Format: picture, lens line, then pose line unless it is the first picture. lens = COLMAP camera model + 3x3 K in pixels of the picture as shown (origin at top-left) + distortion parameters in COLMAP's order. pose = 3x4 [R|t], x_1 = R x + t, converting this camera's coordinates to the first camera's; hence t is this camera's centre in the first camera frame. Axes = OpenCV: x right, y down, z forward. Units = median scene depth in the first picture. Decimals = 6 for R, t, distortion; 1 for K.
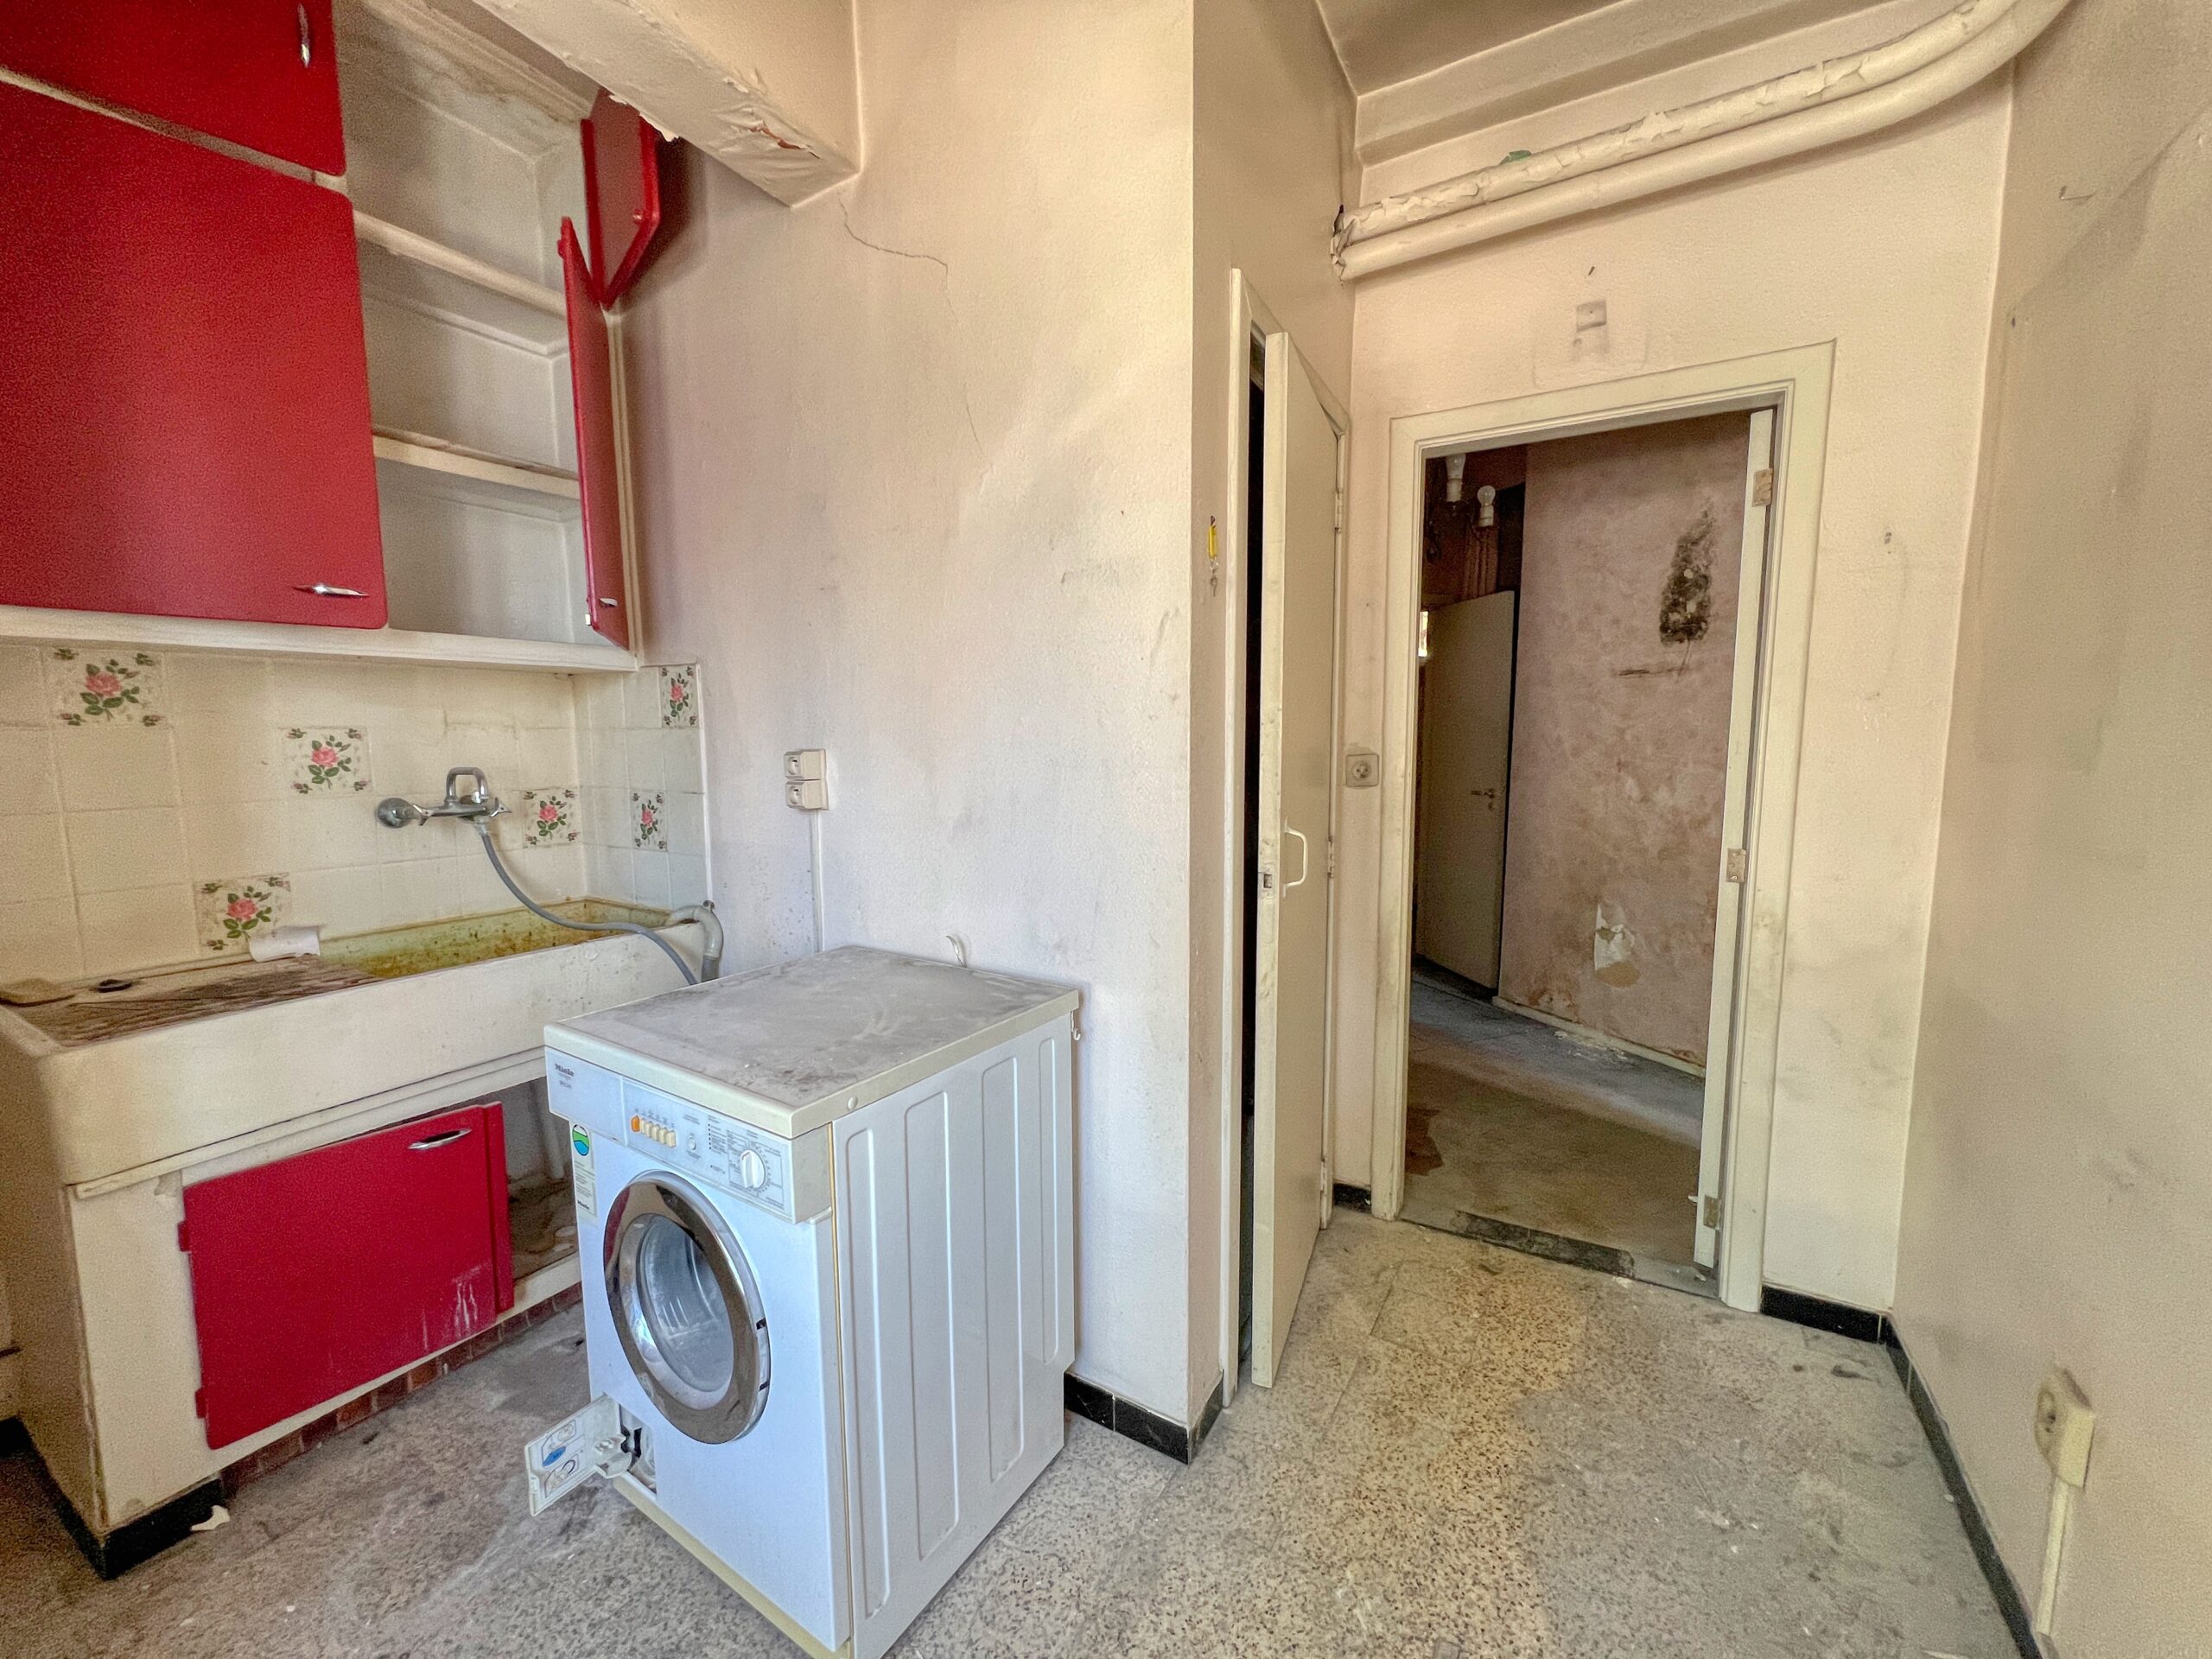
lens RADIAL K [[890.7, 0, 1107.9], [0, 890.7, 830.4], [0, 0, 1]] dist [0.003902, 0.000054]
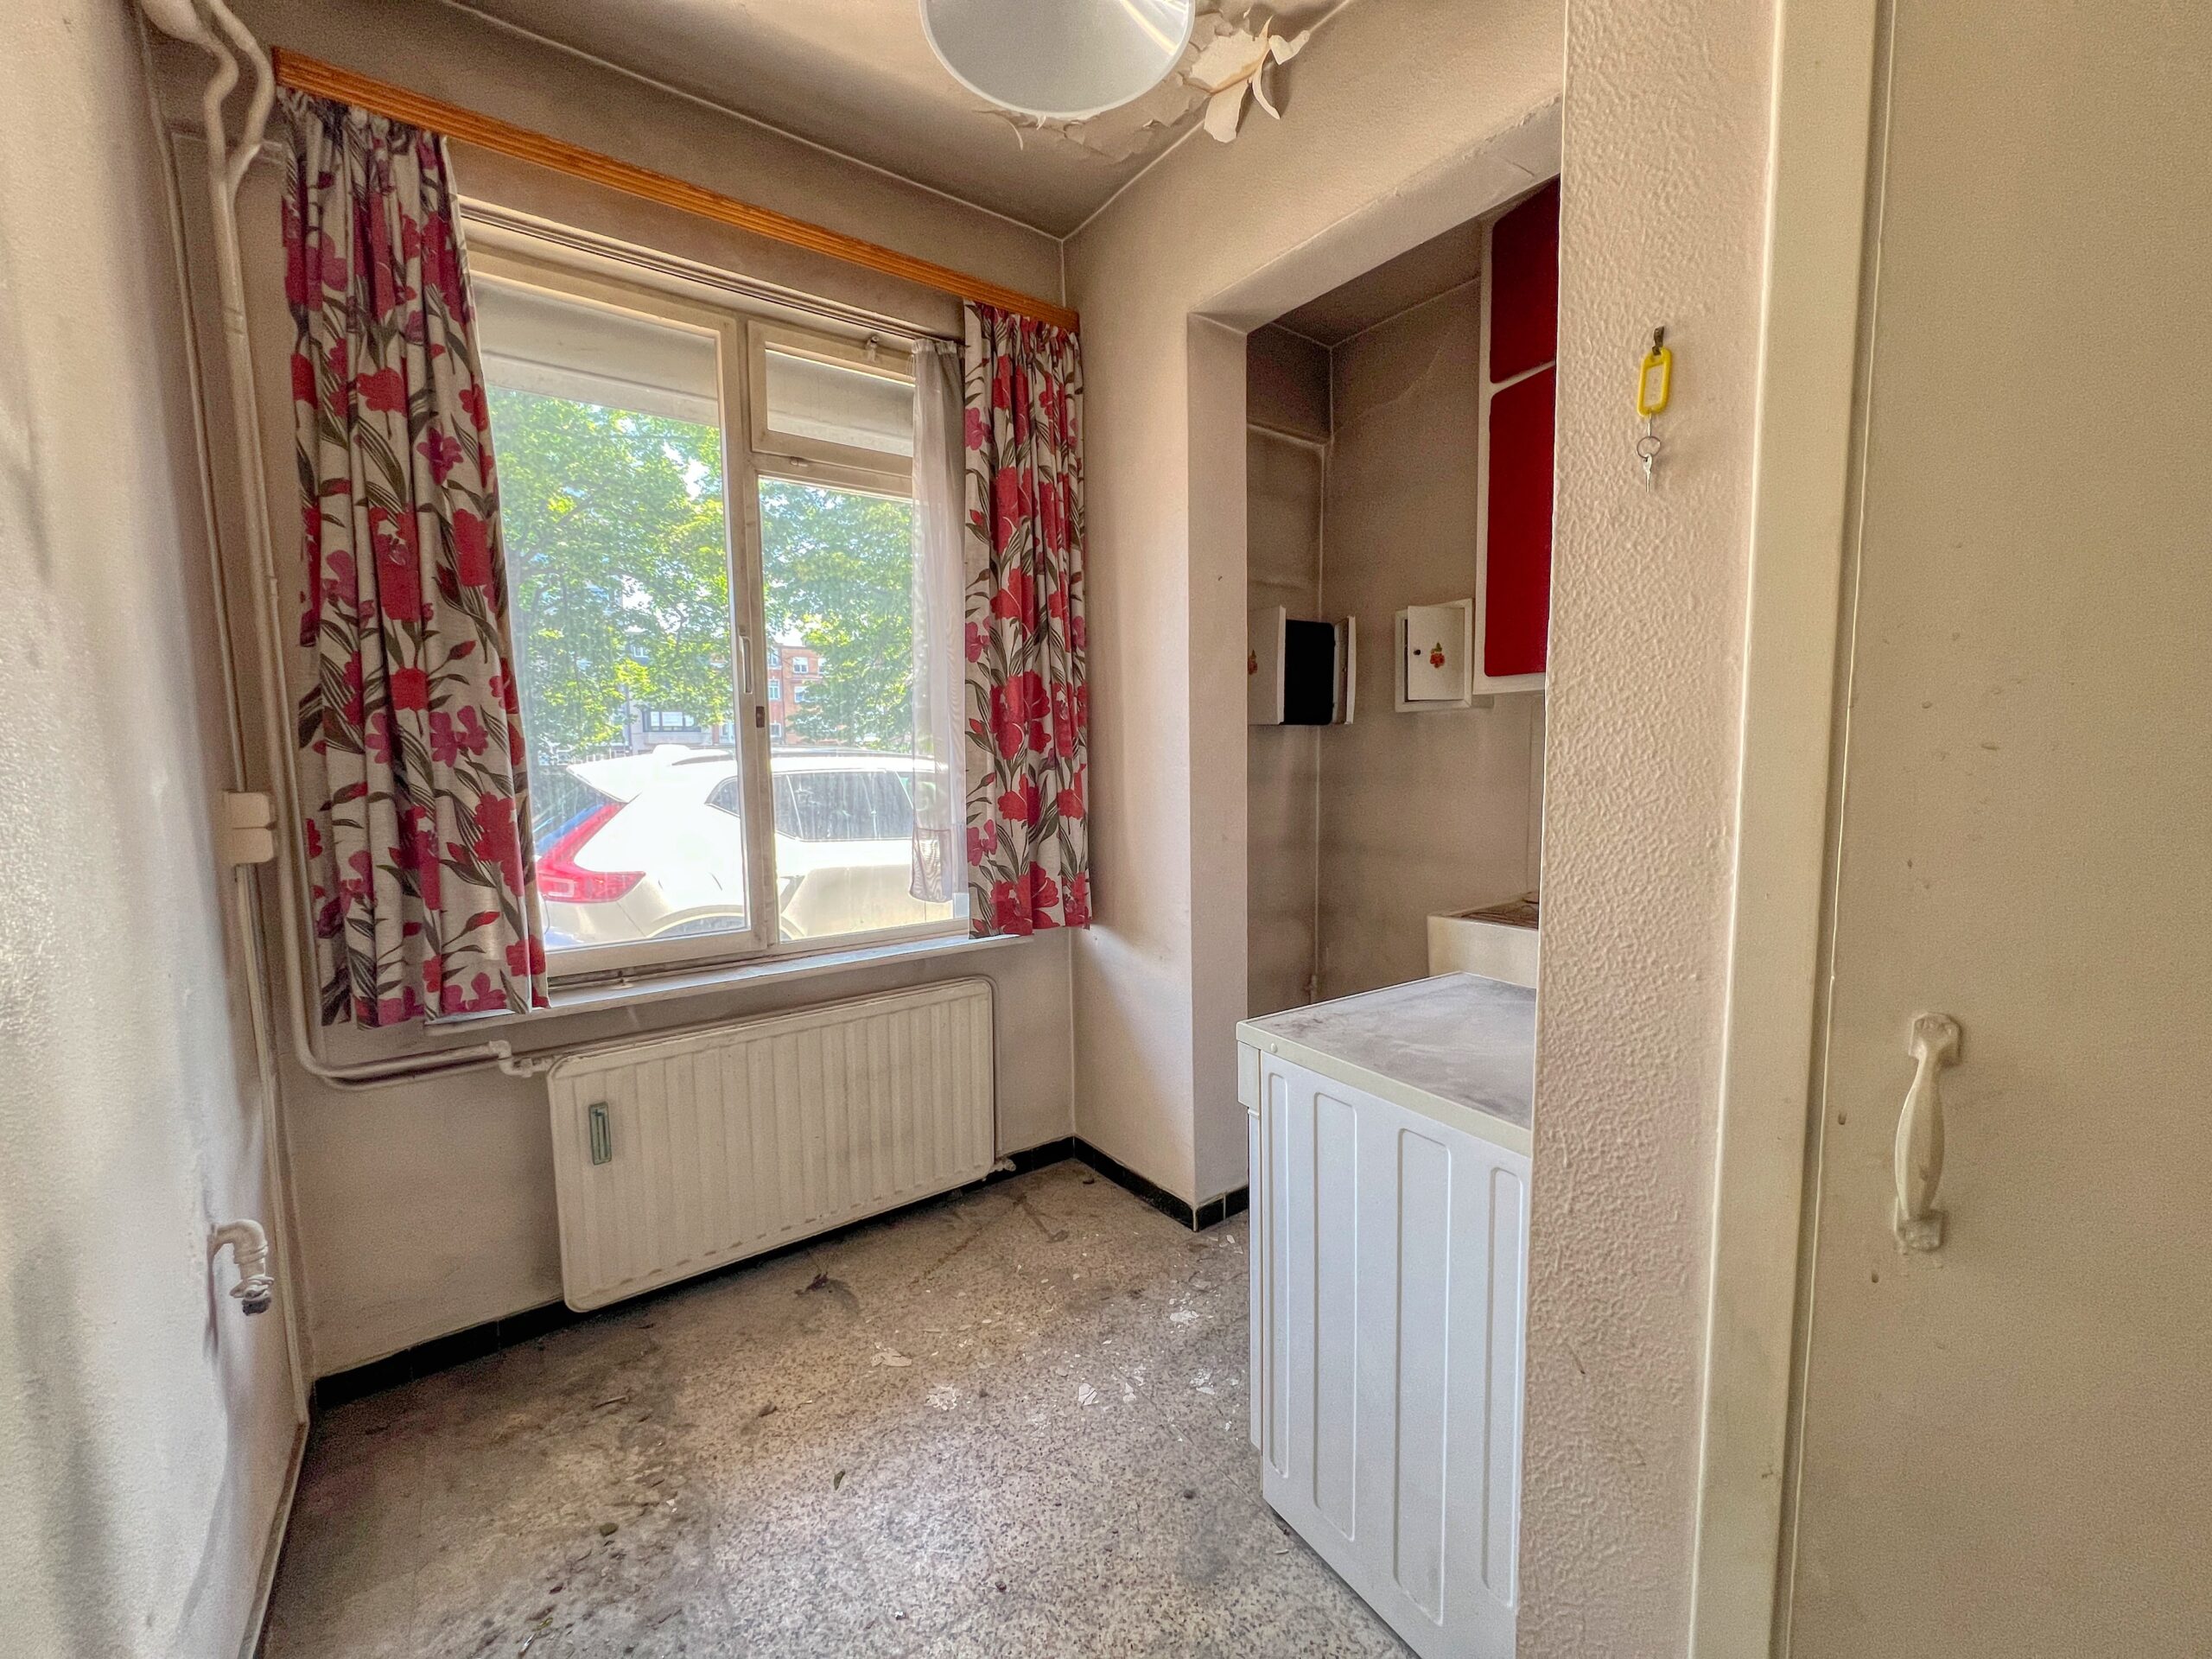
lens RADIAL K [[891.3, 0, 1116.0], [0, 891.3, 832.2], [0, 0, 1]] dist [-0.000180, 0.000025]
pose [[-0.414202, 0.091431, -0.905581, 0.795166], [-0.081653, 0.987197, 0.137019, -0.132361], [0.906515, 0.130697, -0.401434, 1.079915]]
